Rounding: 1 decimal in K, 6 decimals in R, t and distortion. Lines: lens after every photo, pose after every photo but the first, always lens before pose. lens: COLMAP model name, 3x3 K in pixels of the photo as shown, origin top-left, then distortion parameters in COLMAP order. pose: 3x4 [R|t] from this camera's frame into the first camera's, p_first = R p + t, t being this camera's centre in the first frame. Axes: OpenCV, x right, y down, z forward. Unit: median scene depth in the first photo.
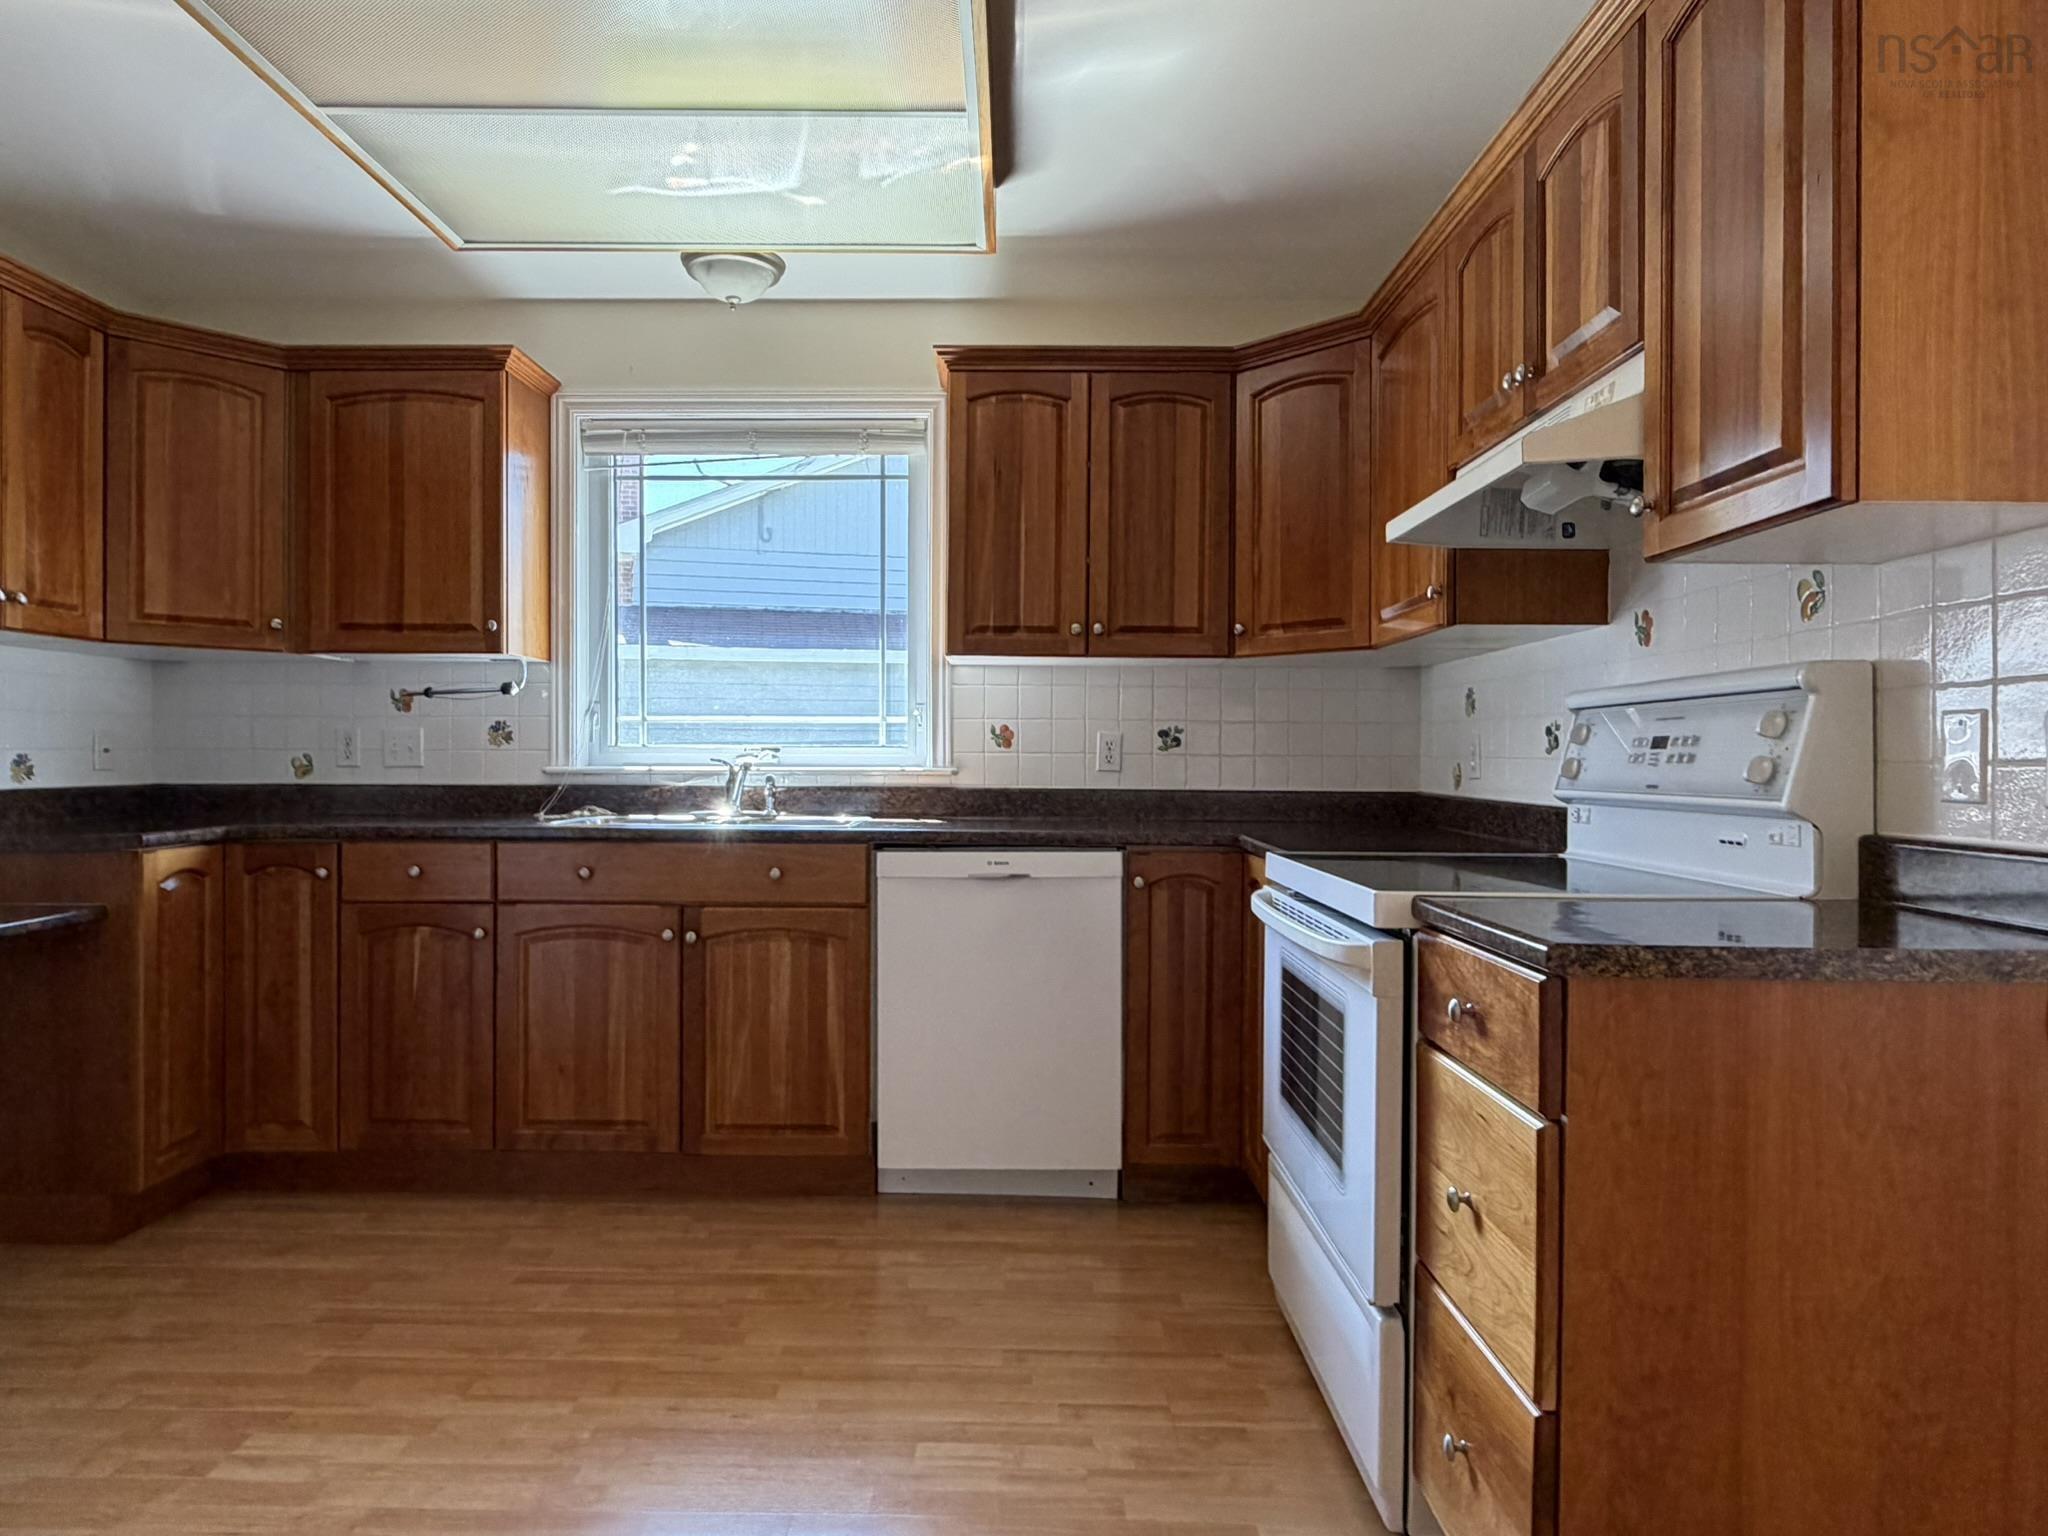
lens RADIAL K [[1236.5, 0, 1011.3], [0, 1236.5, 765.6], [0, 0, 1]] dist [0.004571, -0.002328]
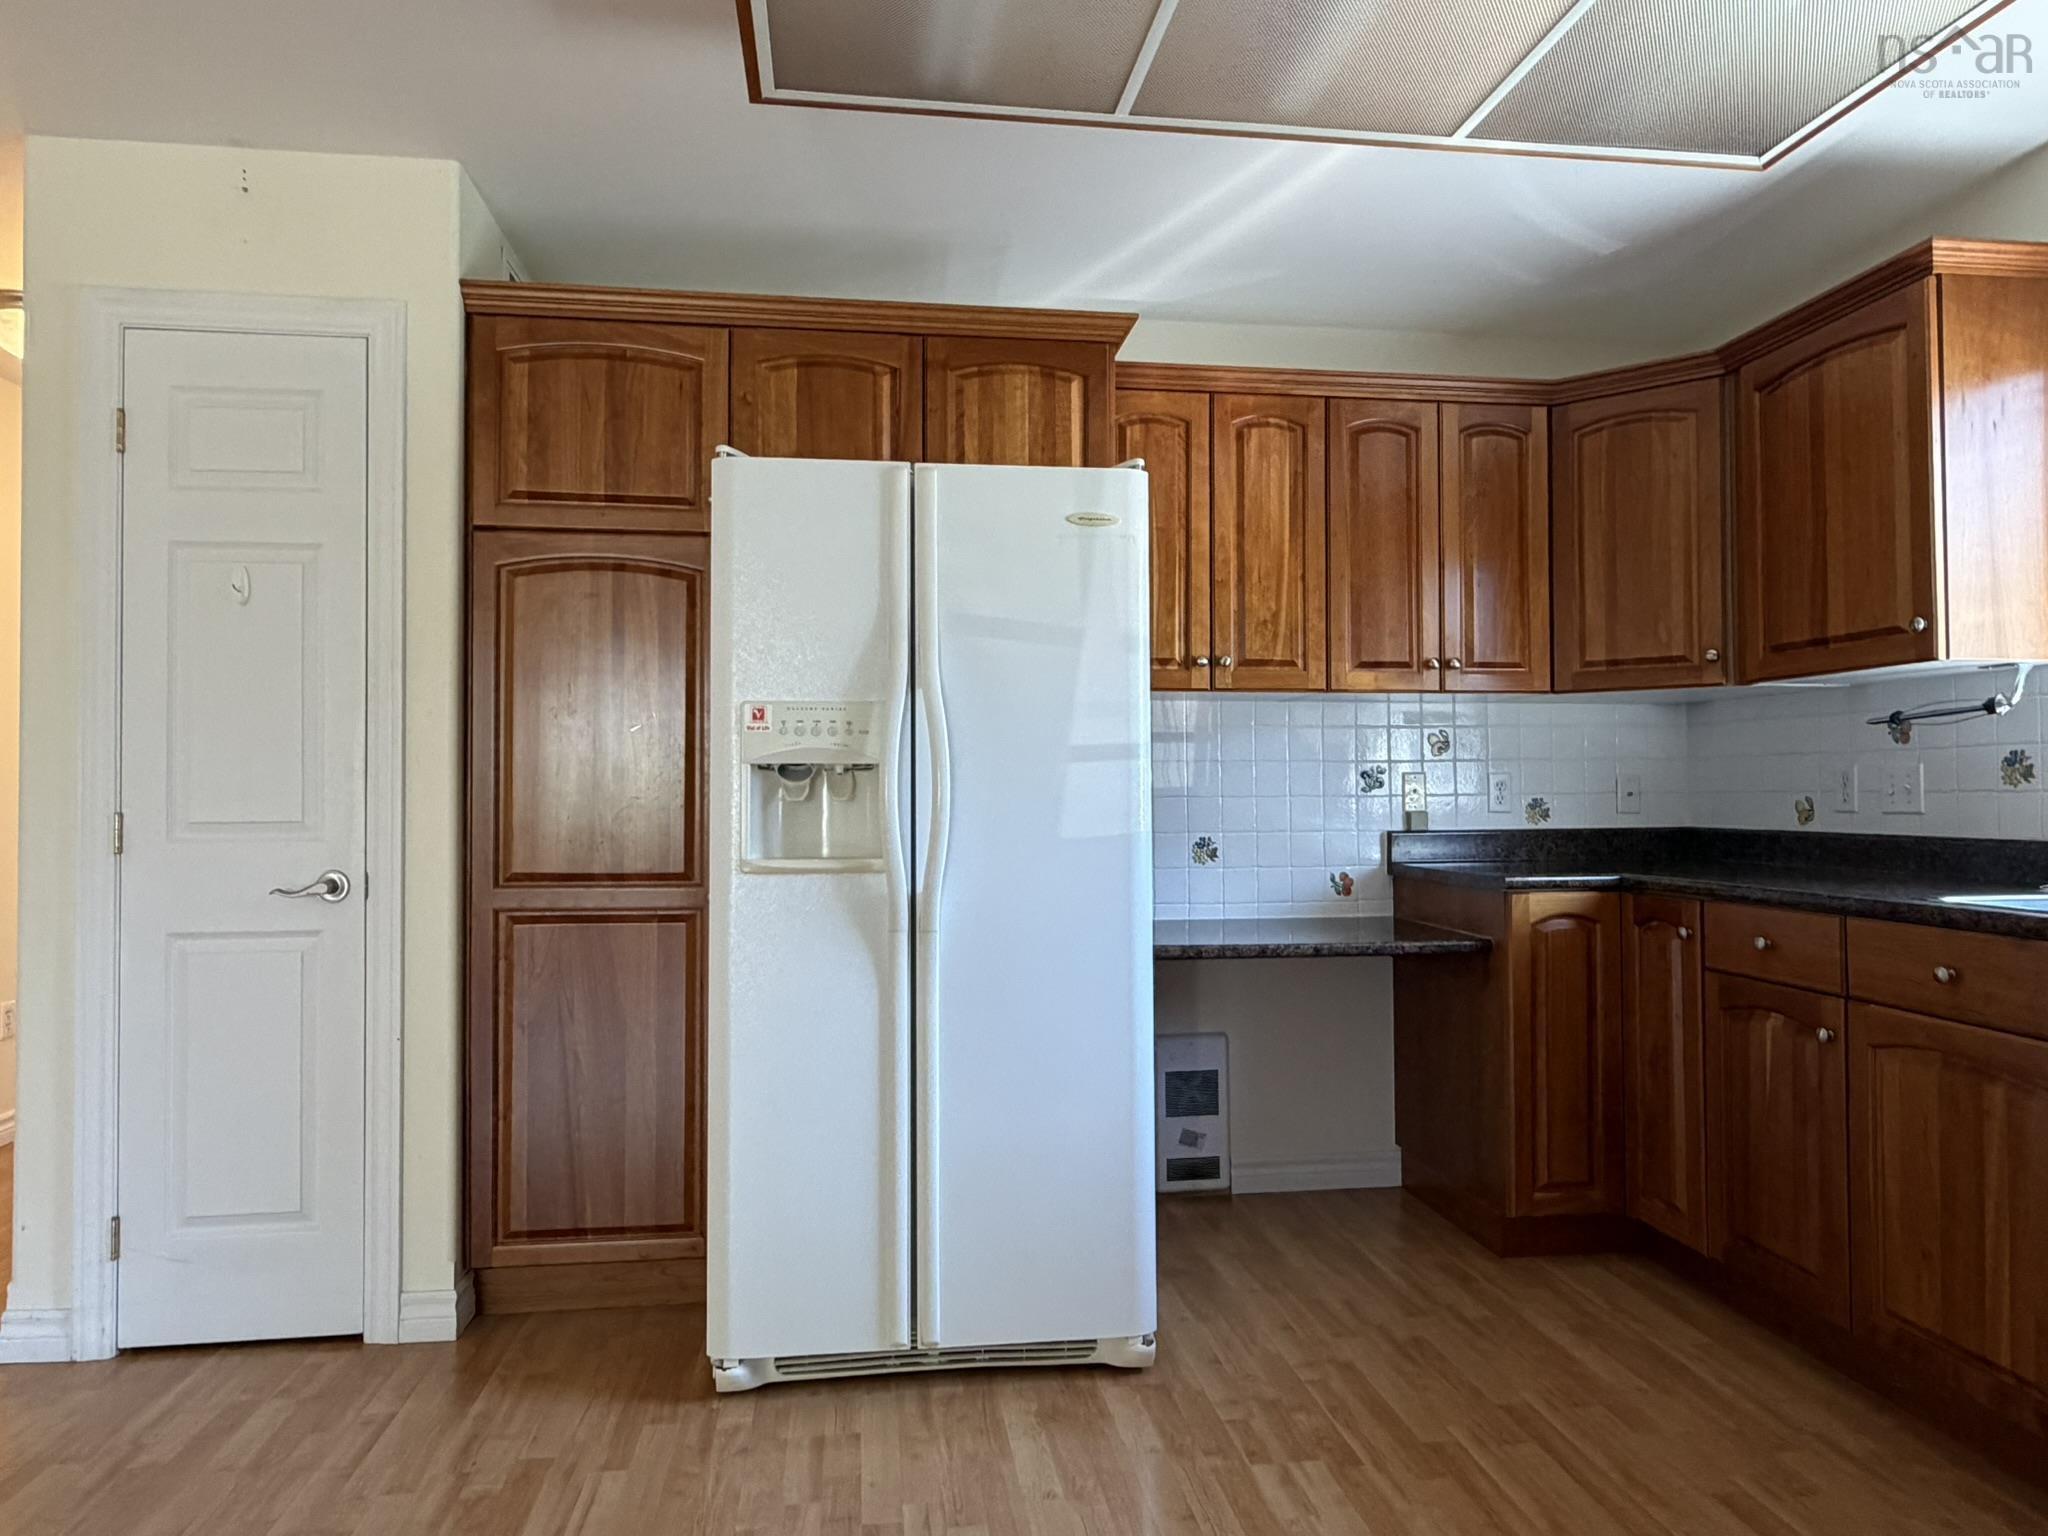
lens RADIAL K [[1236.5, 0, 1012.9], [0, 1236.5, 771.9], [0, 0, 1]] dist [0.004571, -0.002328]
pose [[0.139861, -0.020585, -0.989957, 0.257395], [-0.002189, 0.999775, -0.021098, -0.008919], [0.990169, 0.005117, 0.139784, 0.395112]]
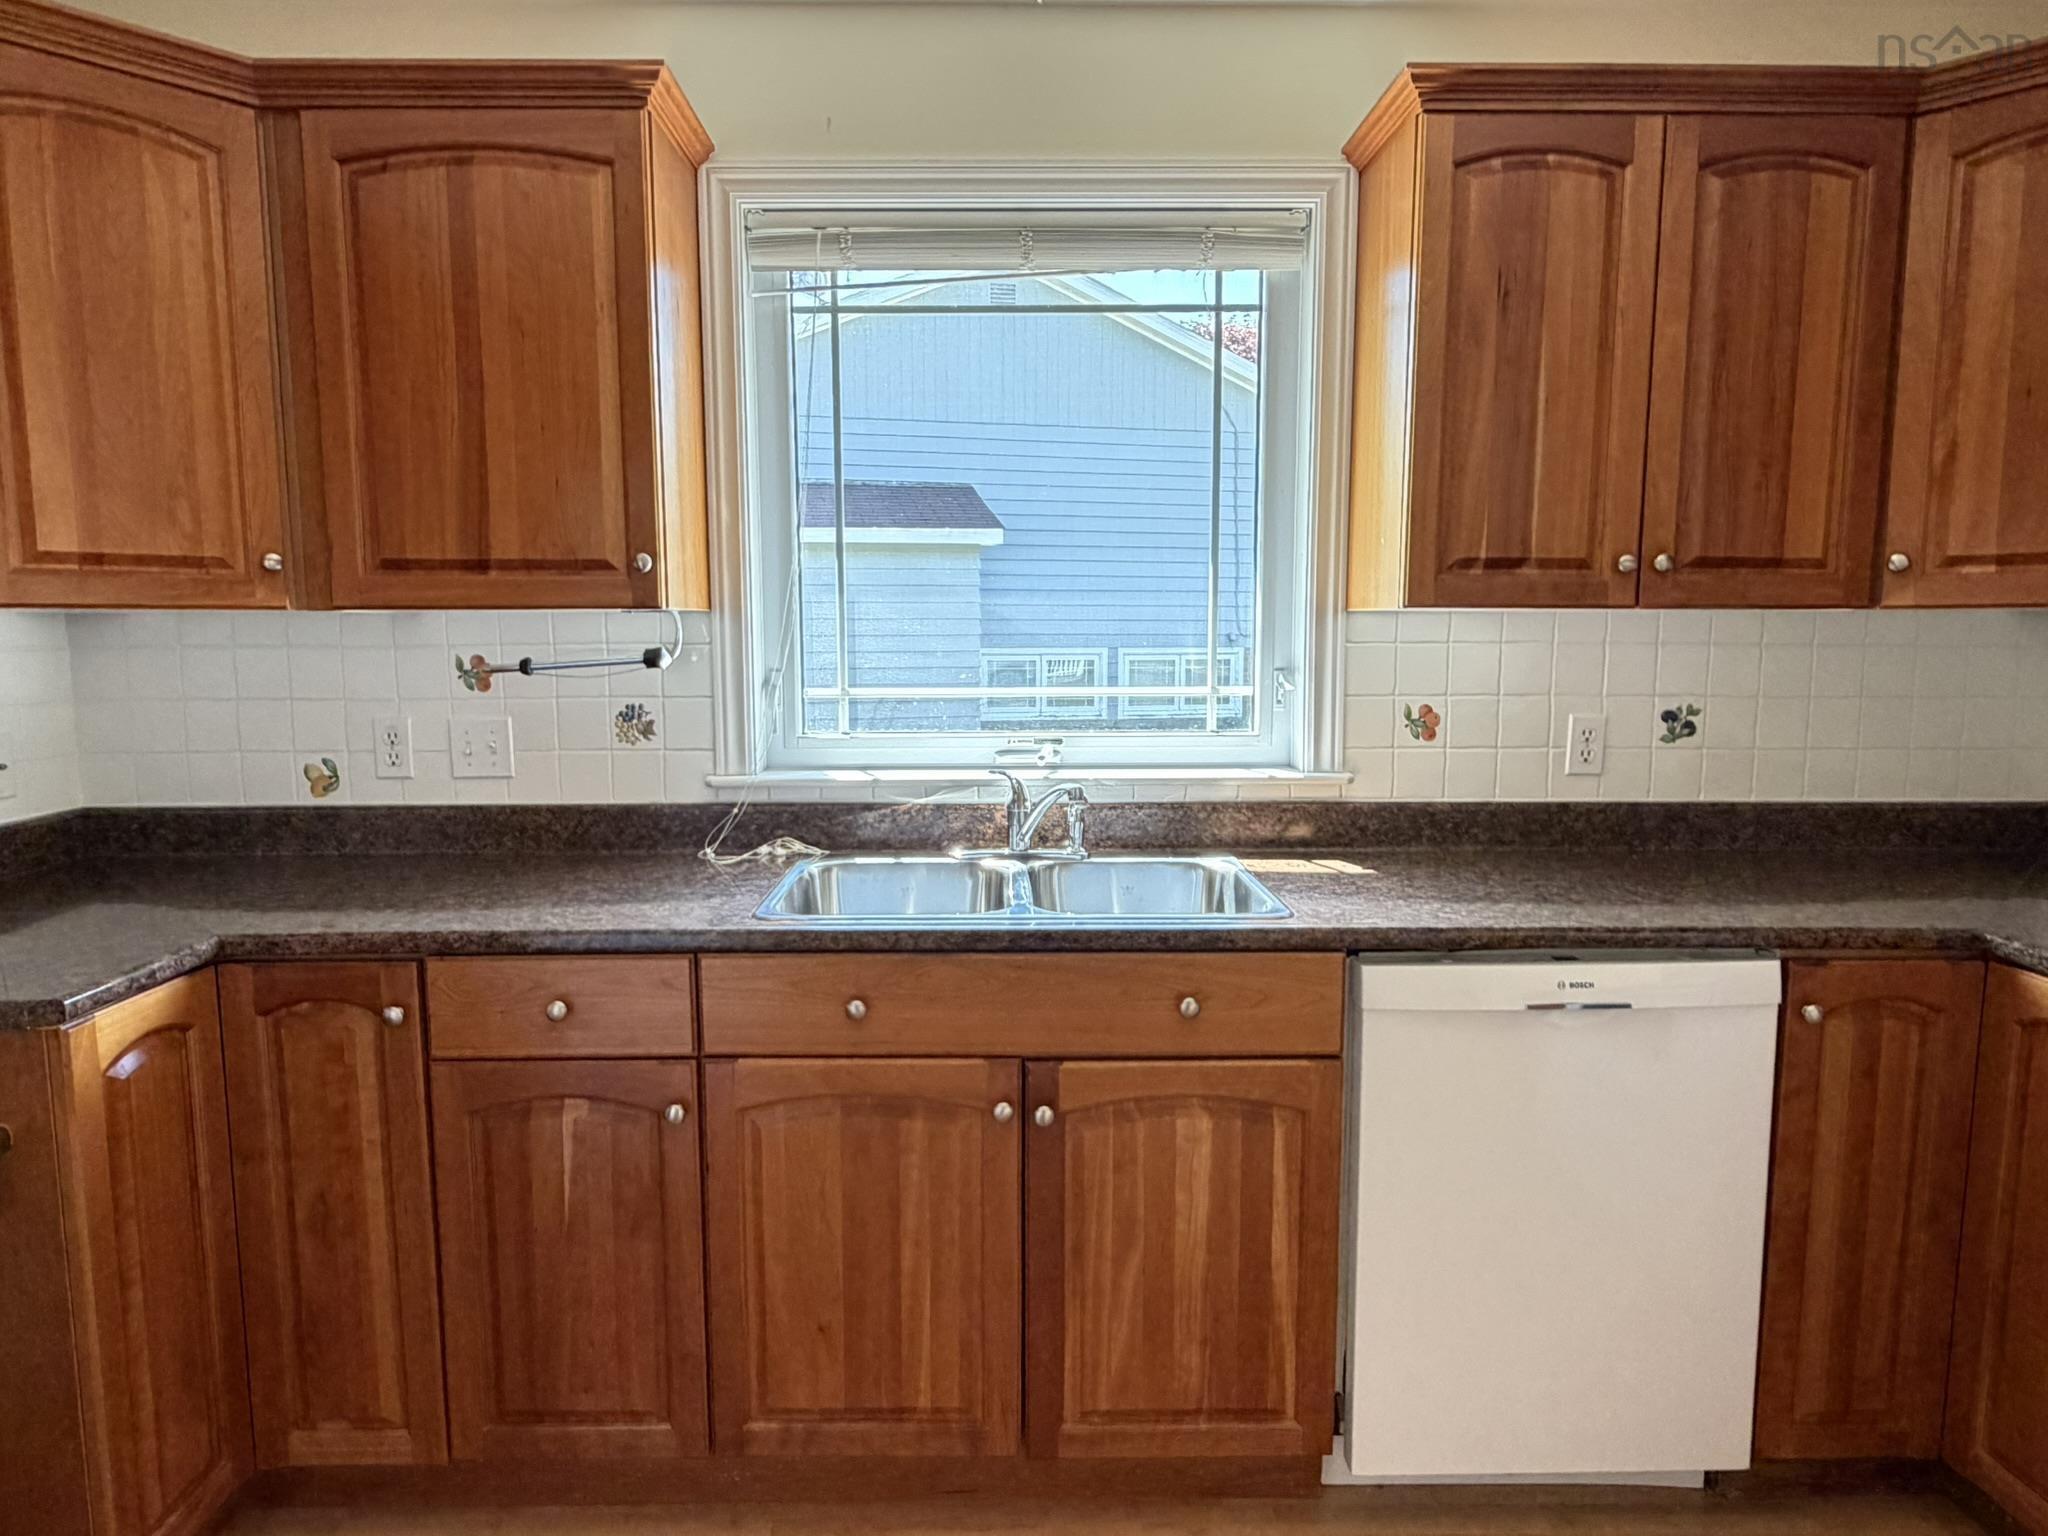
lens RADIAL K [[1236.5, 0, 1015.4], [0, 1236.5, 763.8], [0, 0, 1]] dist [0.004571, -0.002328]
pose [[0.999549, -0.010576, 0.028124, -0.283984], [0.007522, 0.994278, 0.106560, -0.086695], [-0.029090, -0.106301, 0.993908, 0.434265]]
